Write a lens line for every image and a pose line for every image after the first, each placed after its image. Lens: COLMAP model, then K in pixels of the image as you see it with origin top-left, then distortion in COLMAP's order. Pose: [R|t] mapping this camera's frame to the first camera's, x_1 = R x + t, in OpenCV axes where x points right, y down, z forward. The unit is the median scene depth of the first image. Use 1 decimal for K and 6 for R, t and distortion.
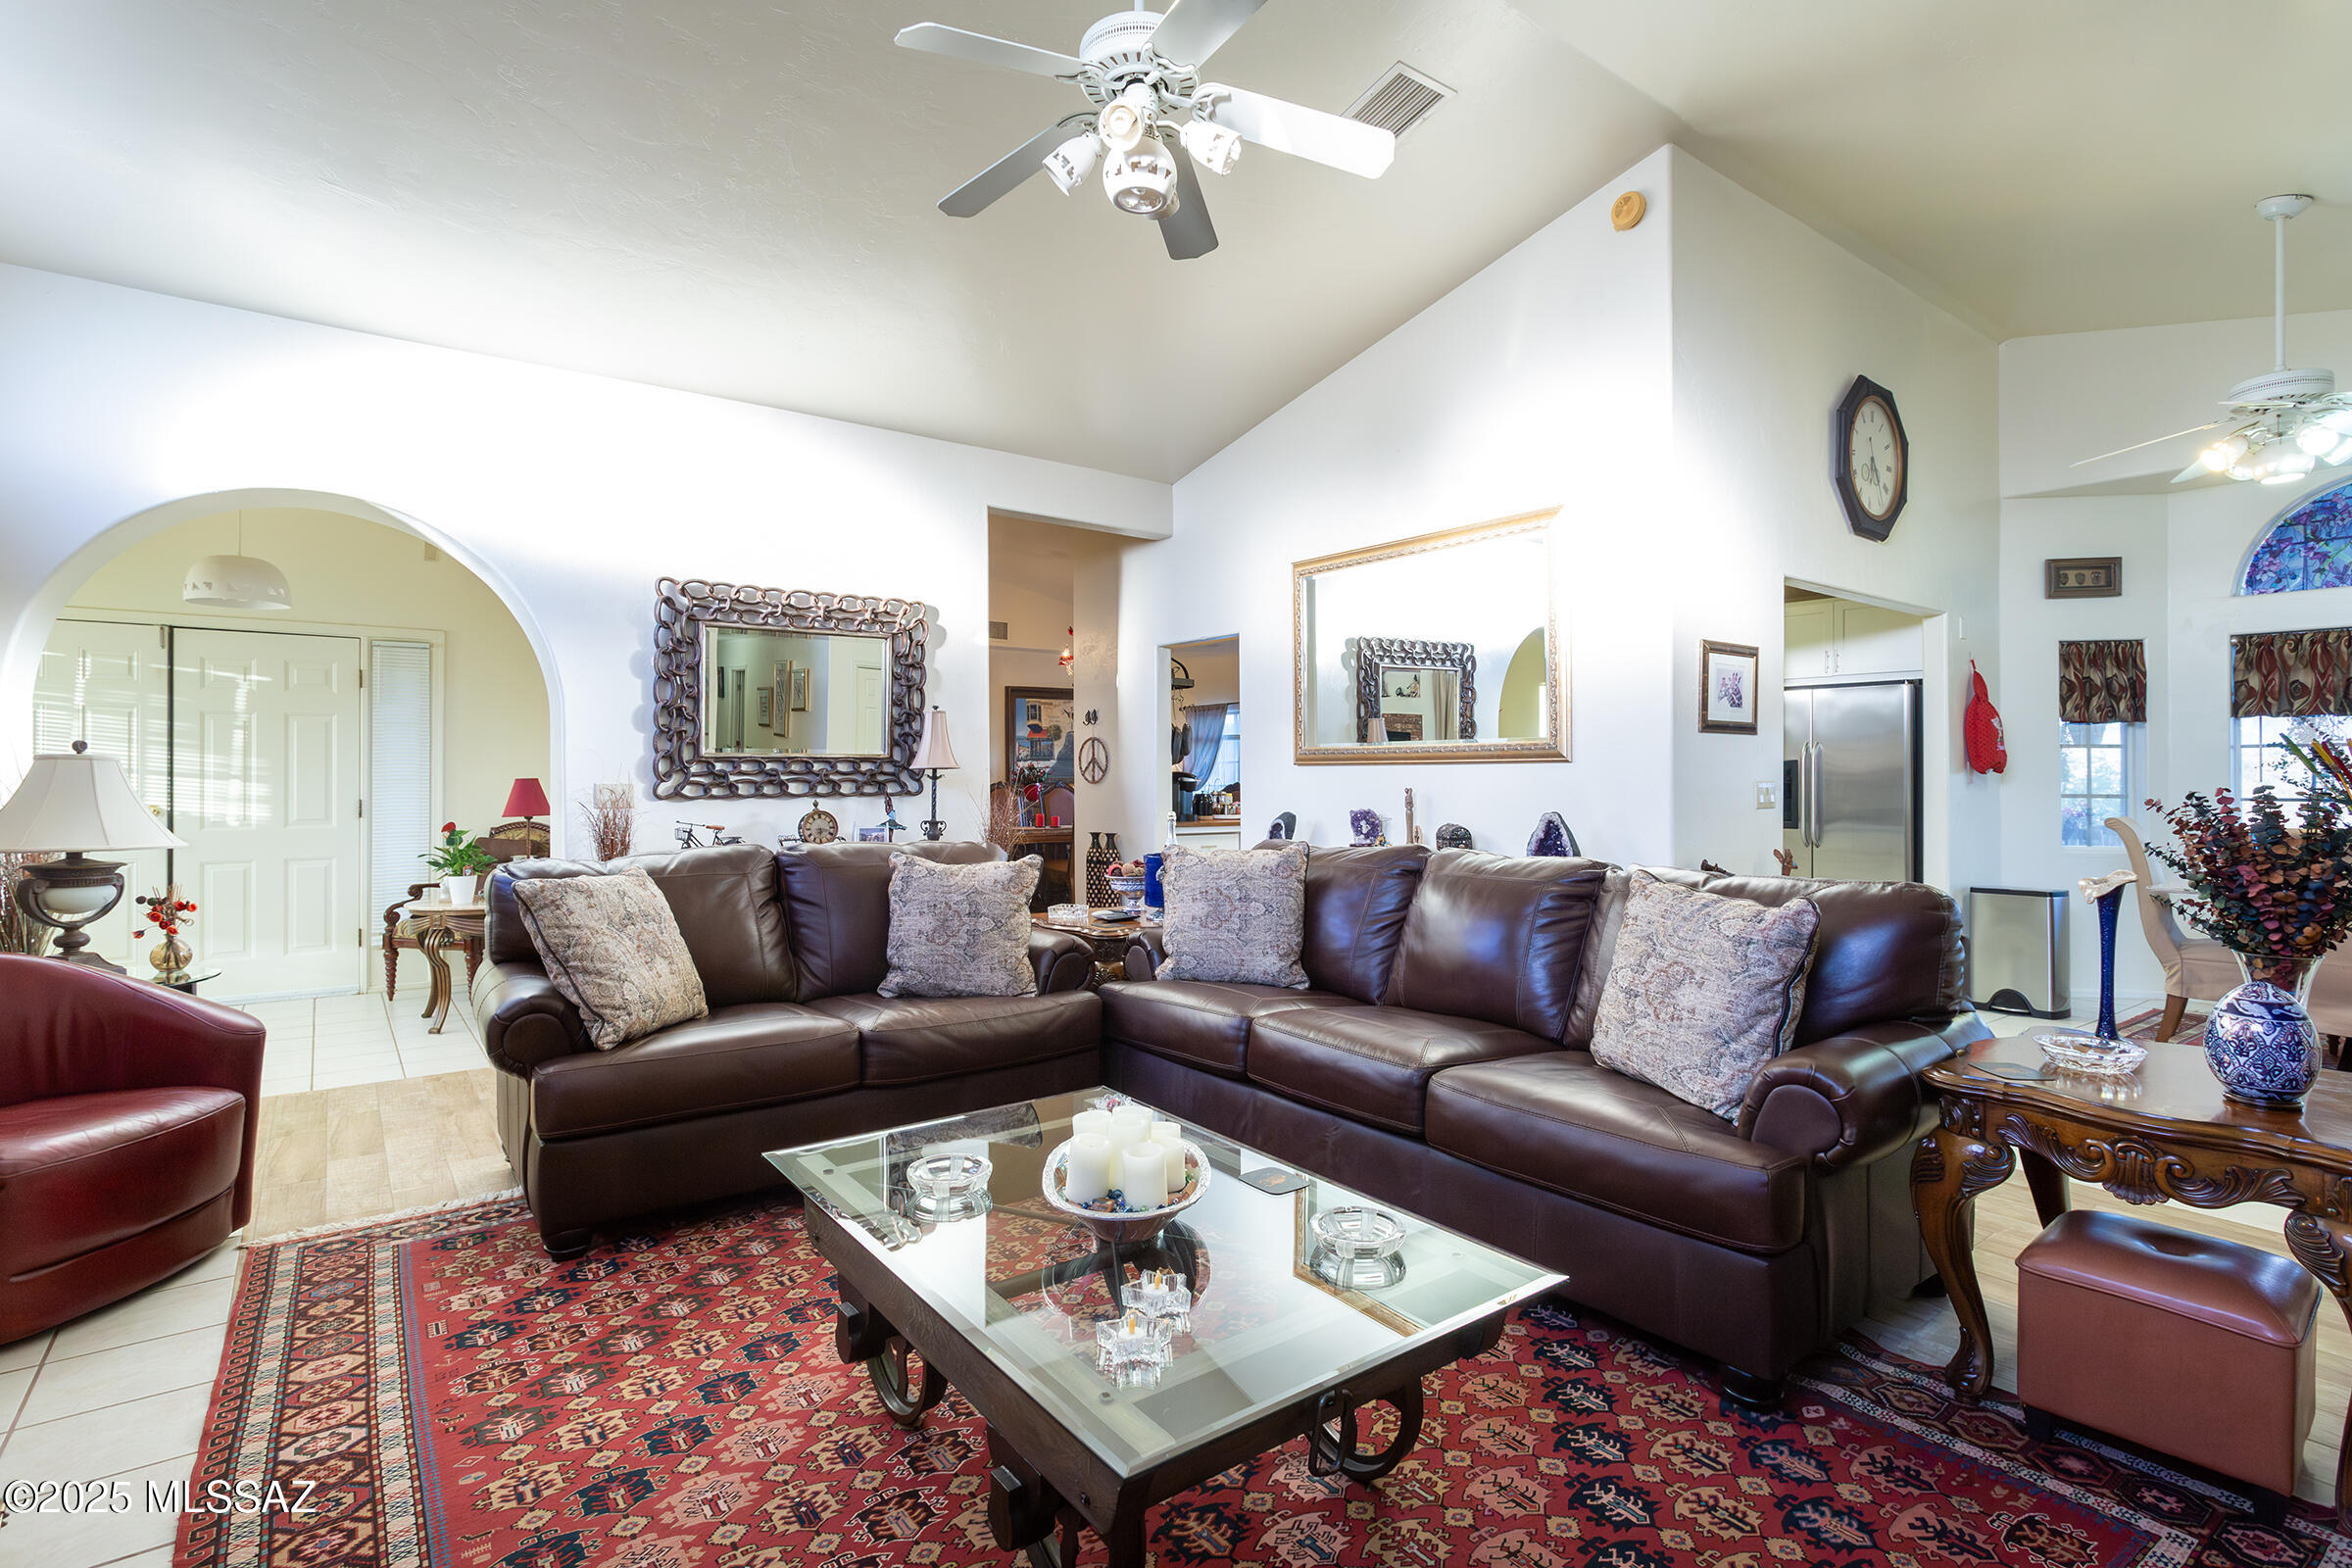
lens RADIAL K [[1136.2, 0, 1134.9], [0, 1136.2, 773.8], [0, 0, 1]] dist [0.006139, -0.004857]
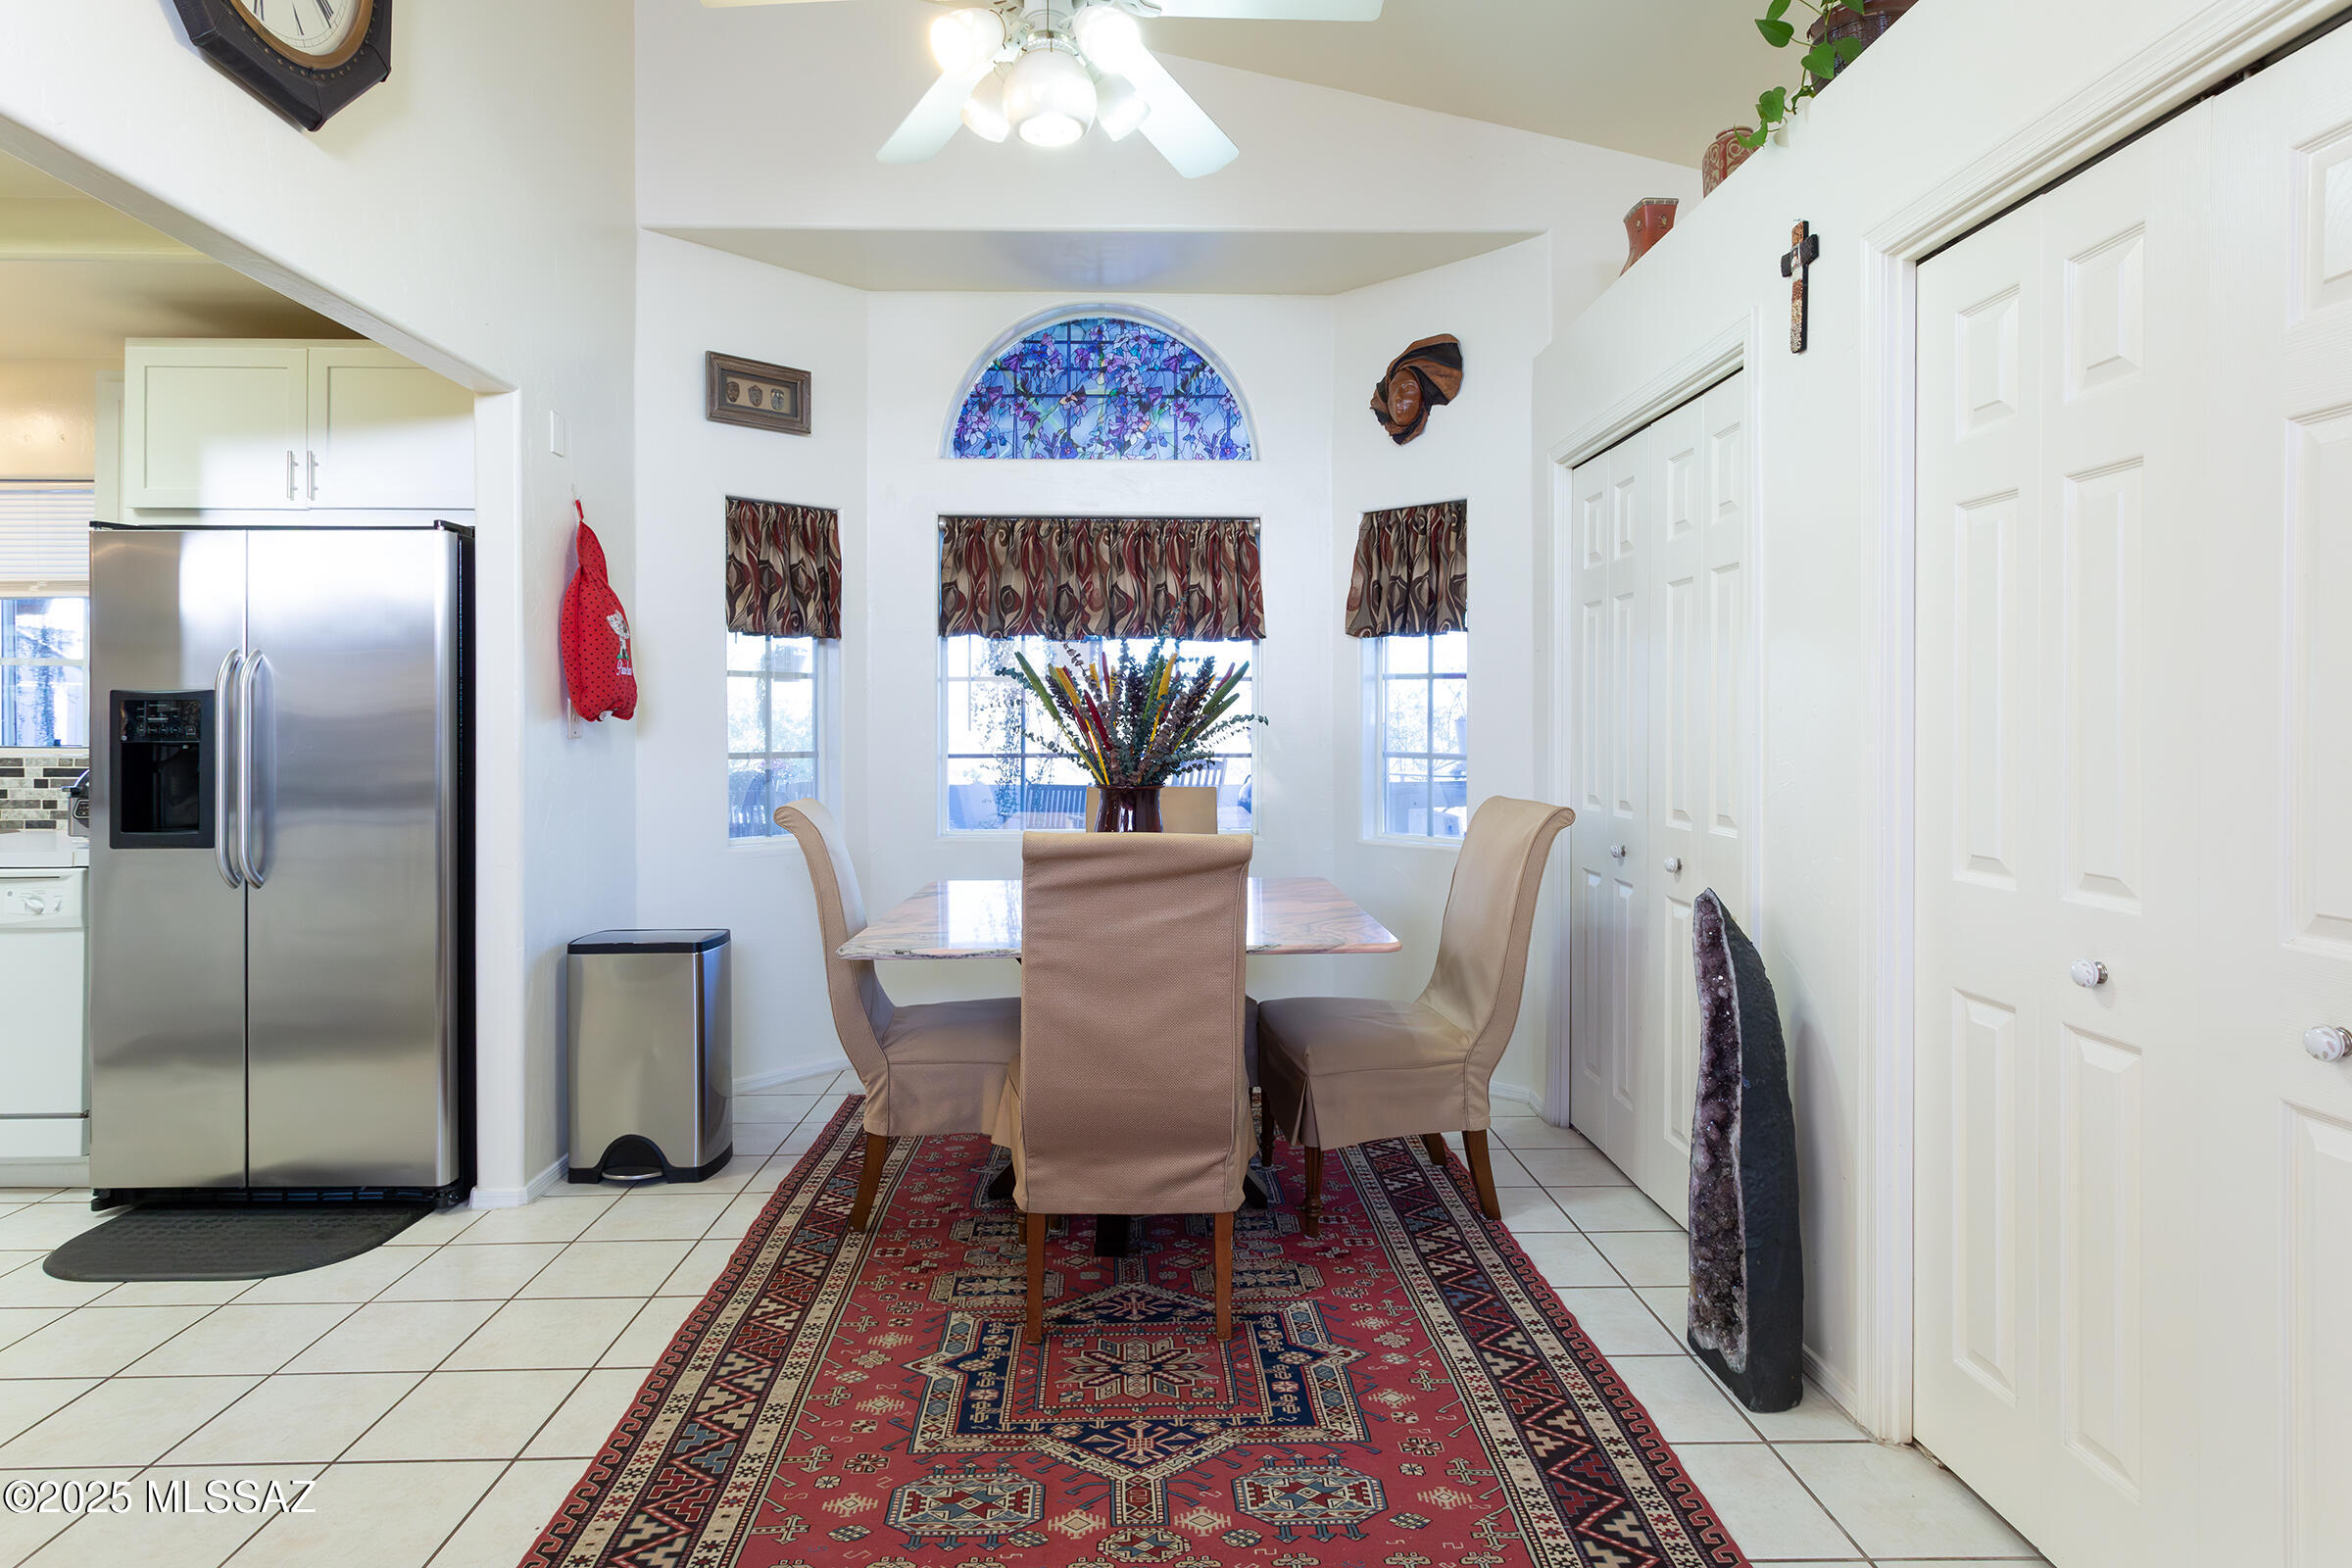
lens RADIAL K [[1239.0, 0, 1196.5], [0, 1239.0, 722.2], [0, 0, 1]] dist [-0.006090, 0.004092]
pose [[0.540568, -0.003253, 0.841294, 0.426478], [-0.002114, 0.999984, 0.005225, -0.002617], [-0.841298, -0.004603, 0.540552, 0.472465]]
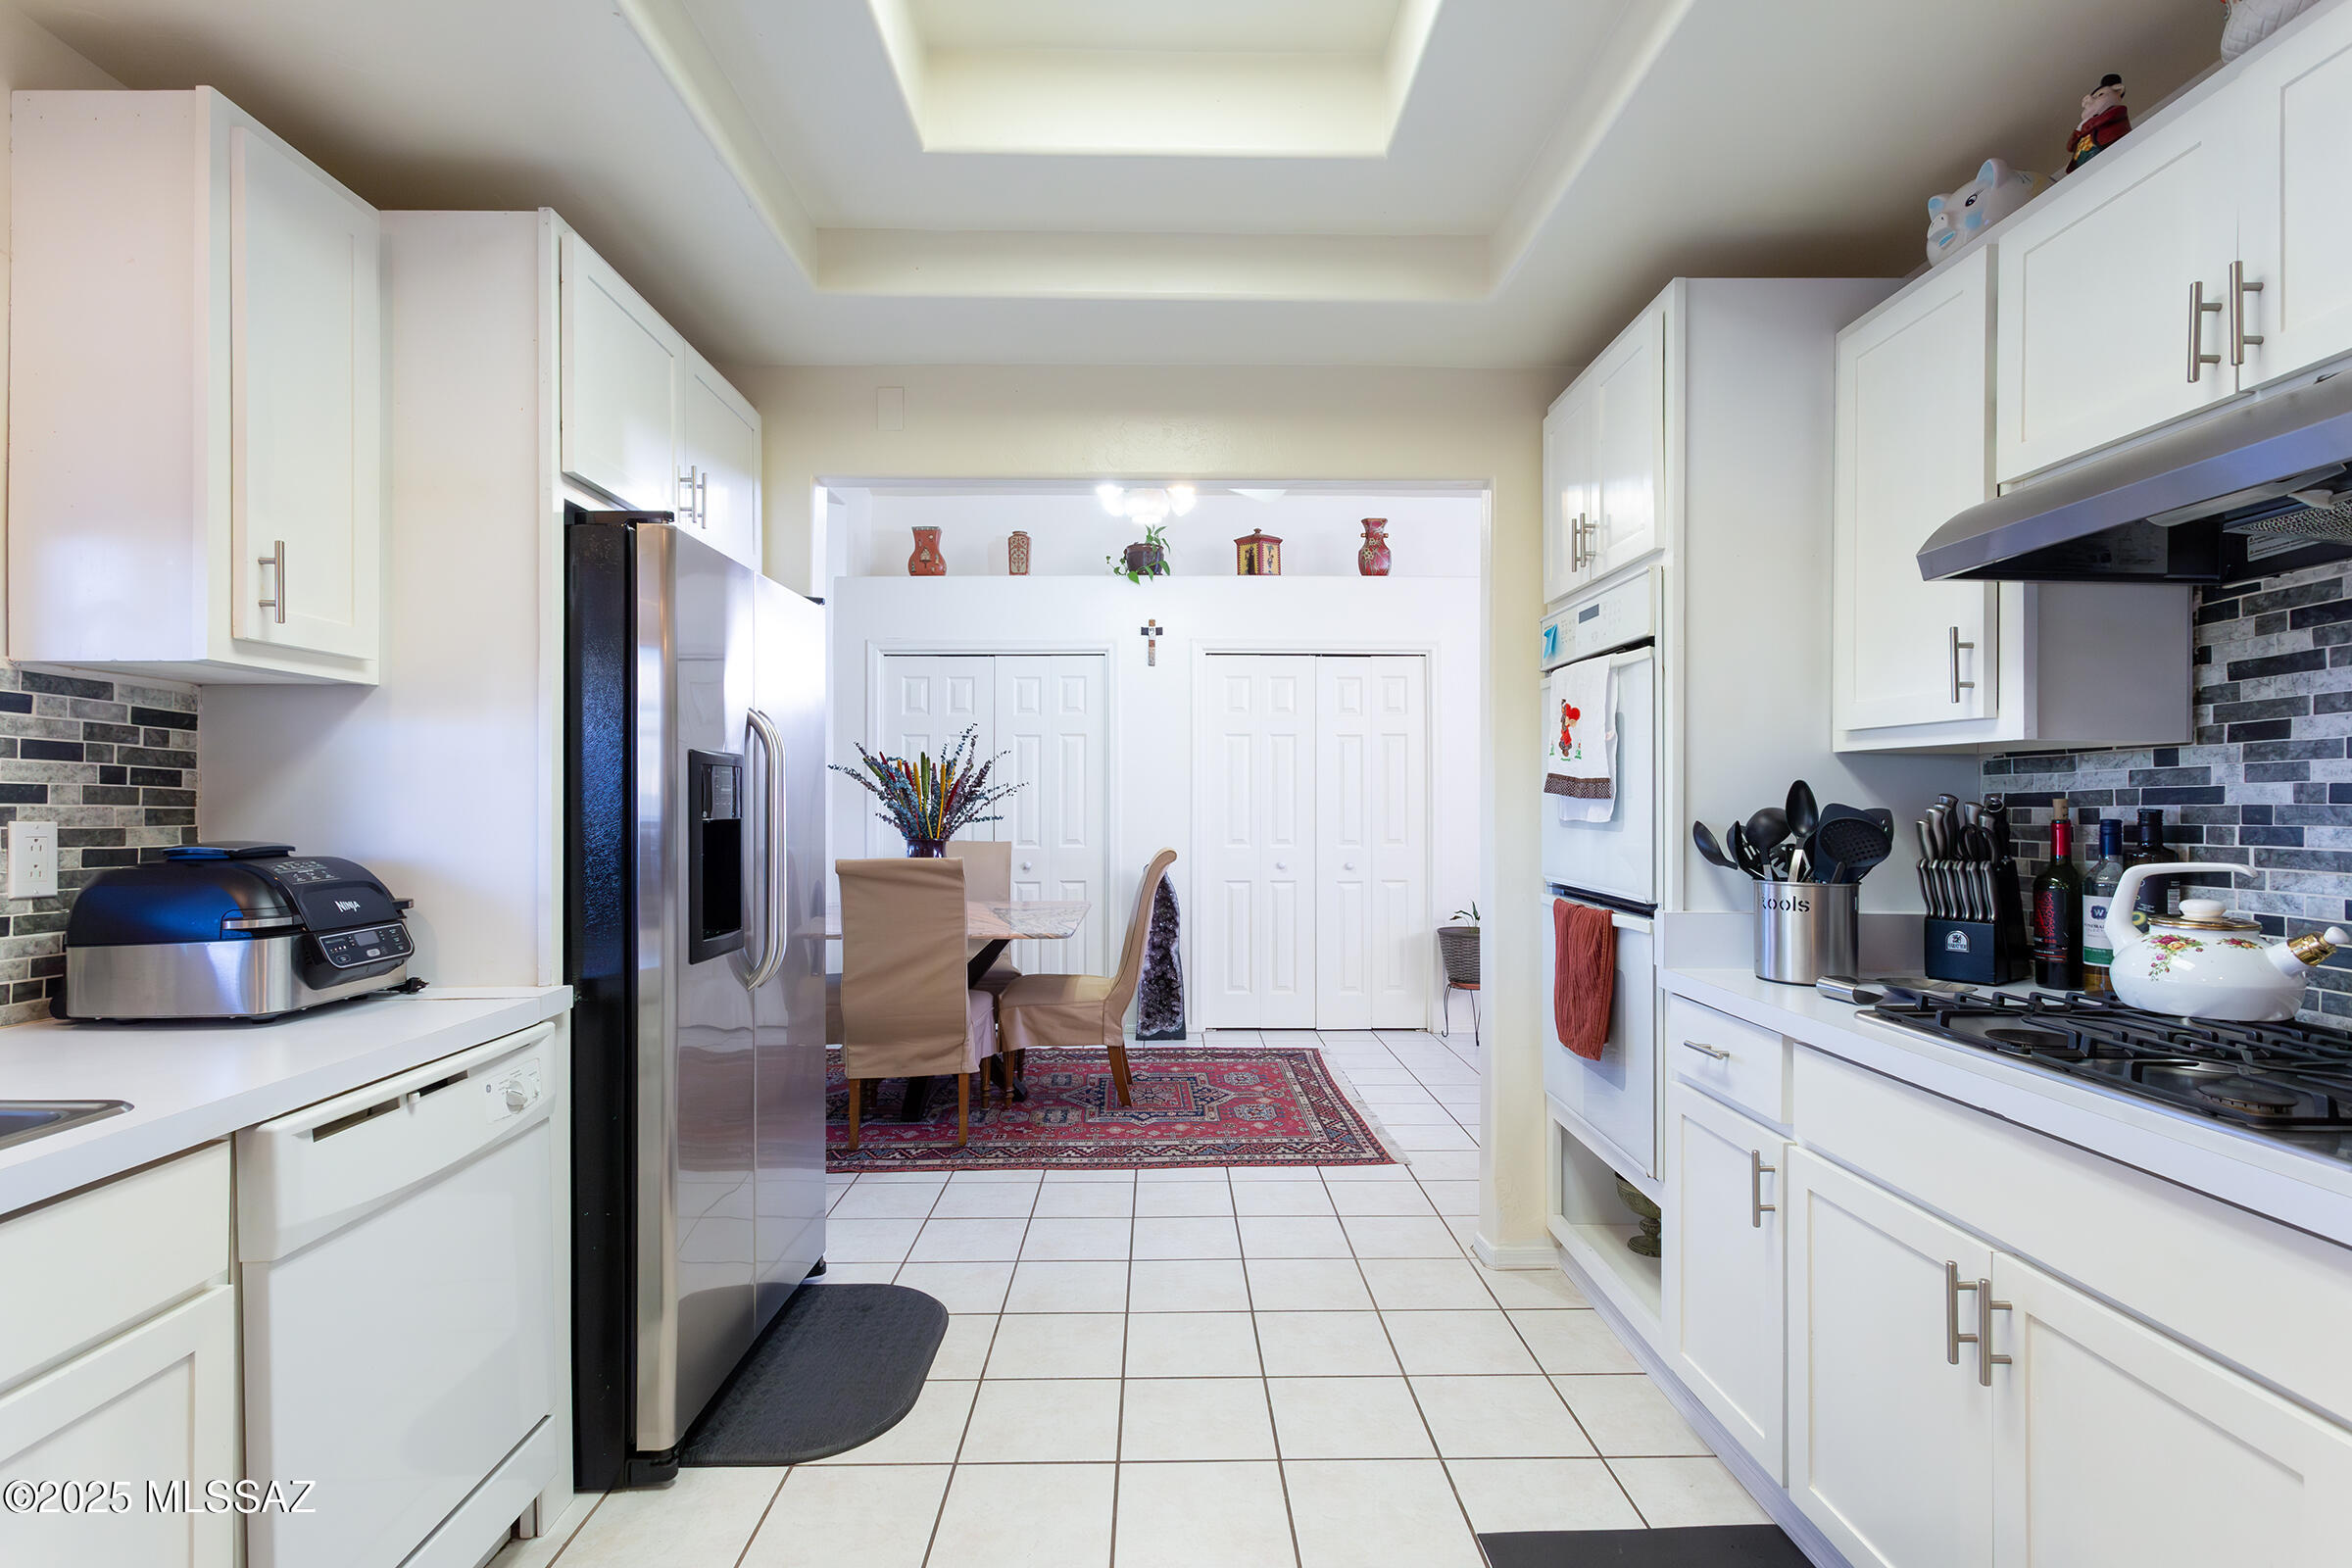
lens RADIAL K [[1136.2, 0, 1174.1], [0, 1136.2, 797.1], [0, 0, 1]] dist [0.006139, -0.004857]
pose [[-0.828951, -0.005519, 0.559294, 0.295306], [-0.007508, 0.999971, -0.001260, 0.002454], [-0.559271, -0.005244, -0.828968, 1.369134]]
